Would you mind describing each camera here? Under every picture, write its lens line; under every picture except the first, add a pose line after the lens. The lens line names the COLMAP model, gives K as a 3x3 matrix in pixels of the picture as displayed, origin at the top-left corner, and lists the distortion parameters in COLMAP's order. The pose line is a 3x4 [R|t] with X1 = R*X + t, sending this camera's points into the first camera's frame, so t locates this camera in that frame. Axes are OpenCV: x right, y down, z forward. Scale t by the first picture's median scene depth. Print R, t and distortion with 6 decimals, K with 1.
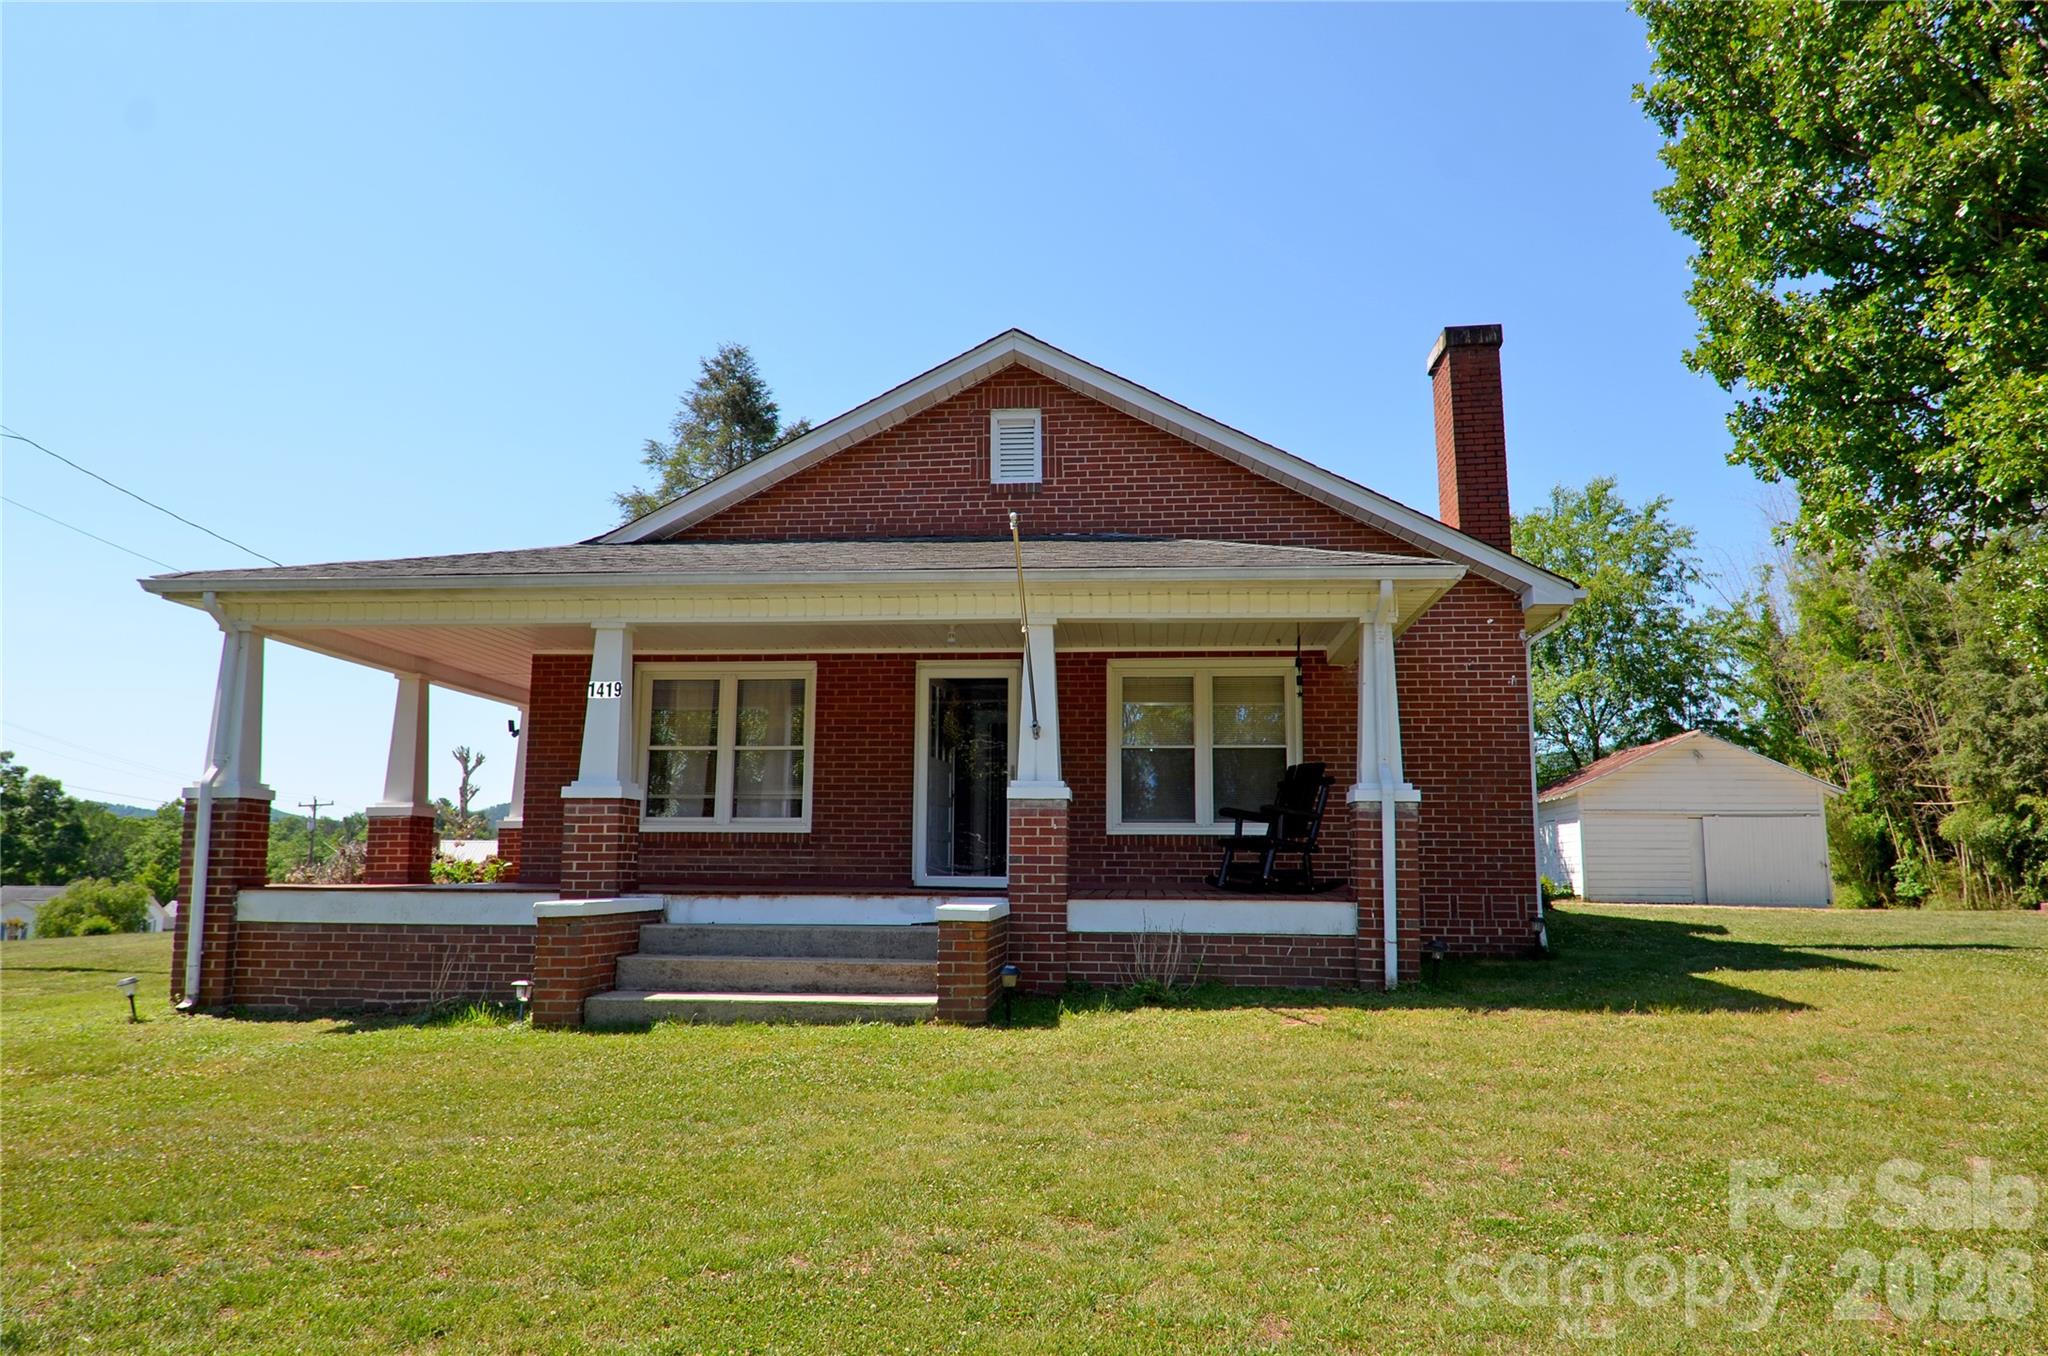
lens RADIAL K [[1354.8, 0, 1027.6], [0, 1354.8, 681.4], [0, 0, 1]] dist [-0.007690, -0.001432]
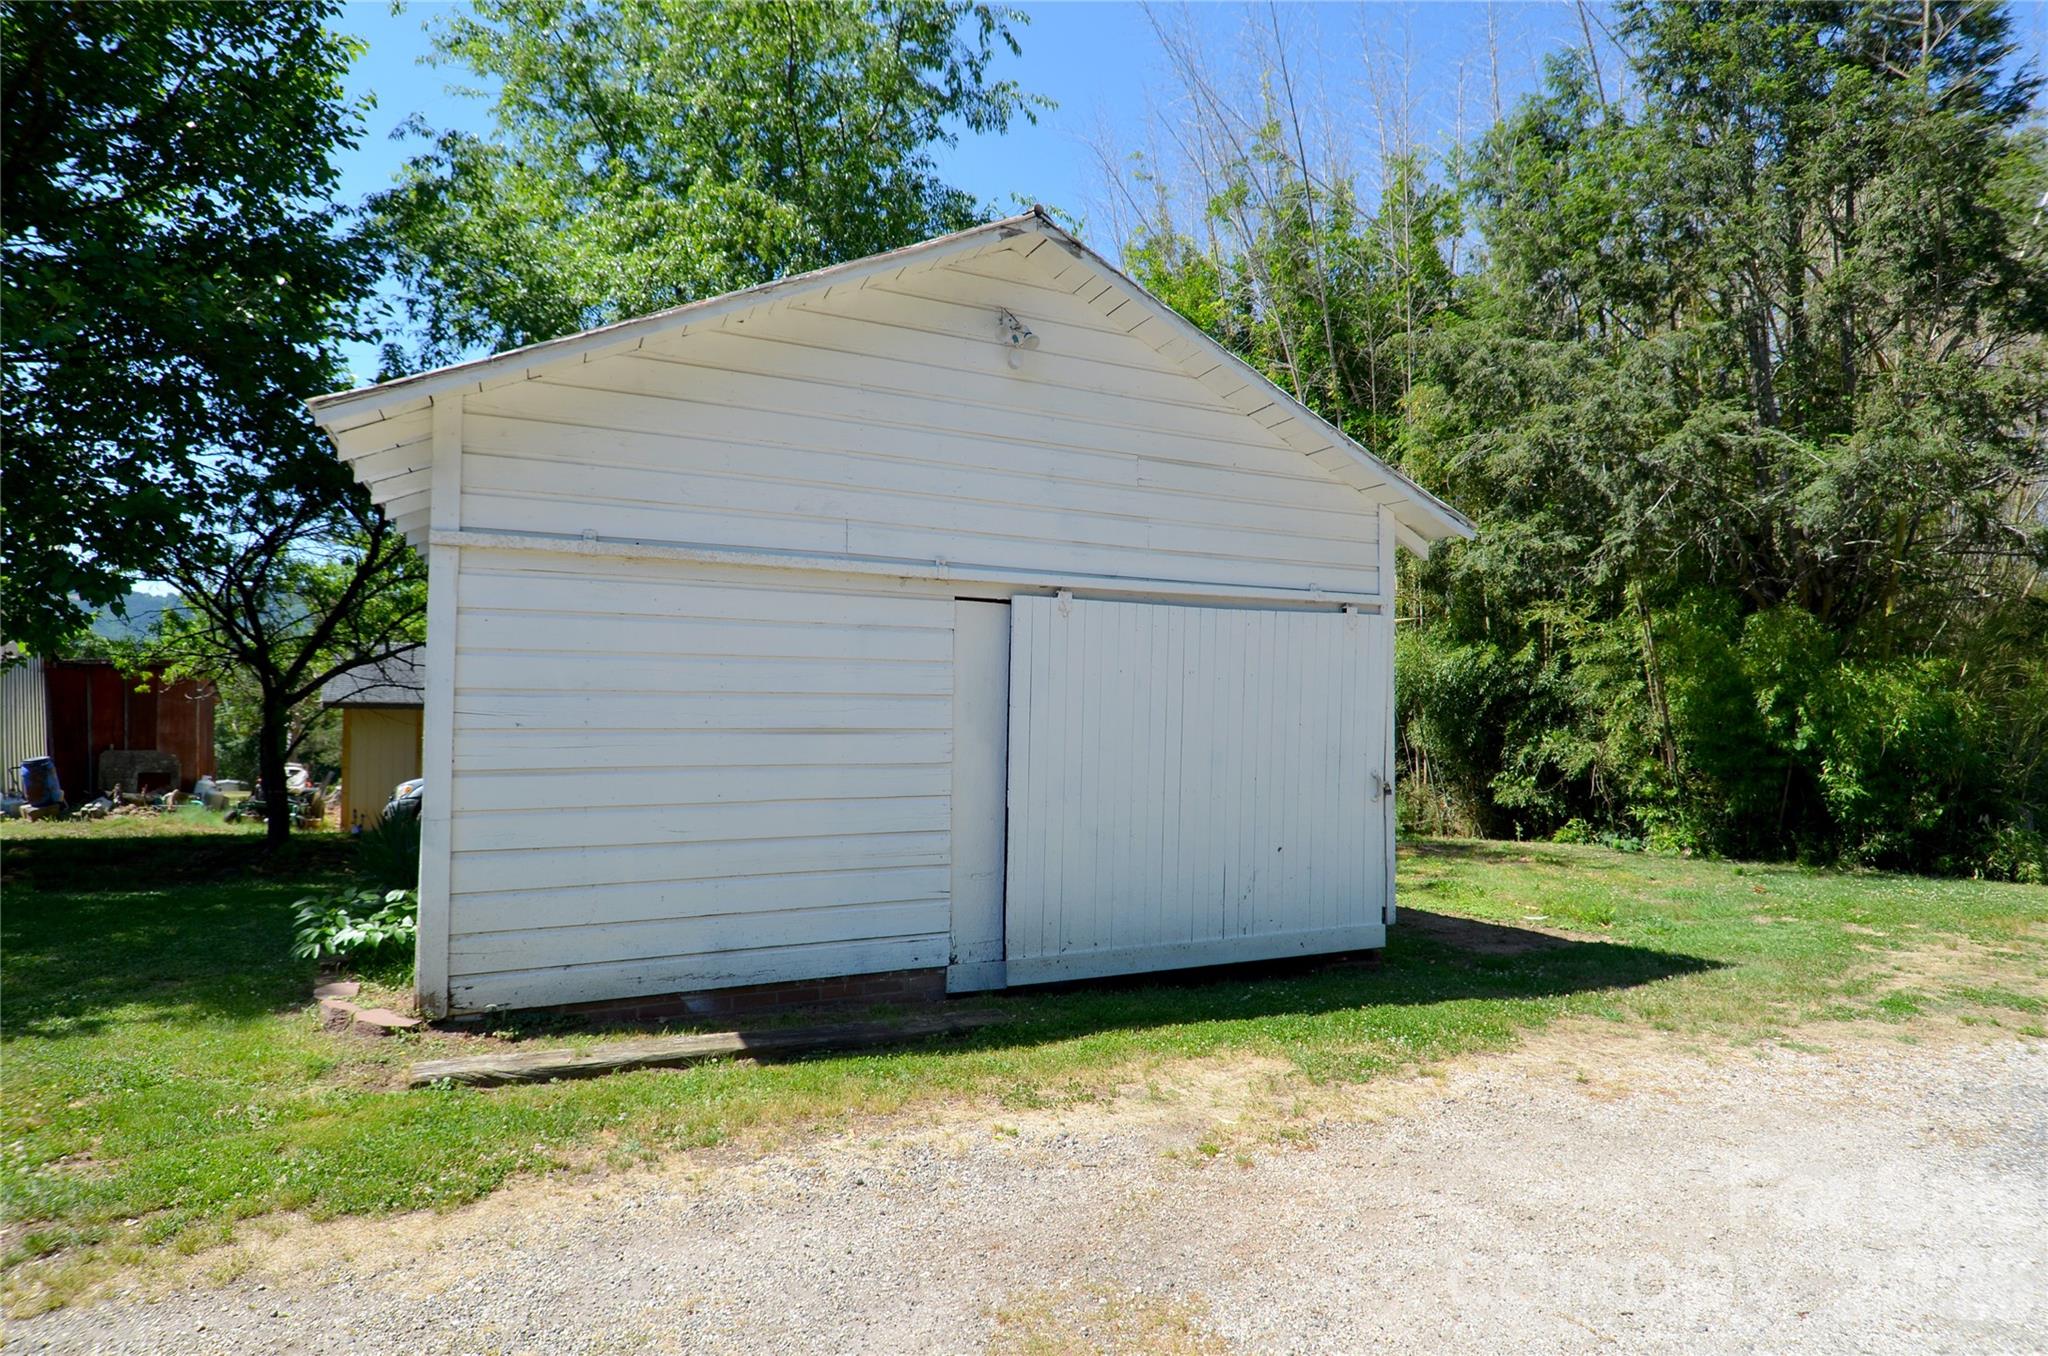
lens RADIAL K [[1062.8, 0, 1024.5], [0, 1062.8, 676.2], [0, 0, 1]] dist [-0.004445, -0.003030]
pose [[0.866608, 0.016144, 0.498728, 0.407760], [-0.084744, 0.989719, 0.115216, 0.092154], [-0.491741, -0.142111, 0.859067, 0.835420]]
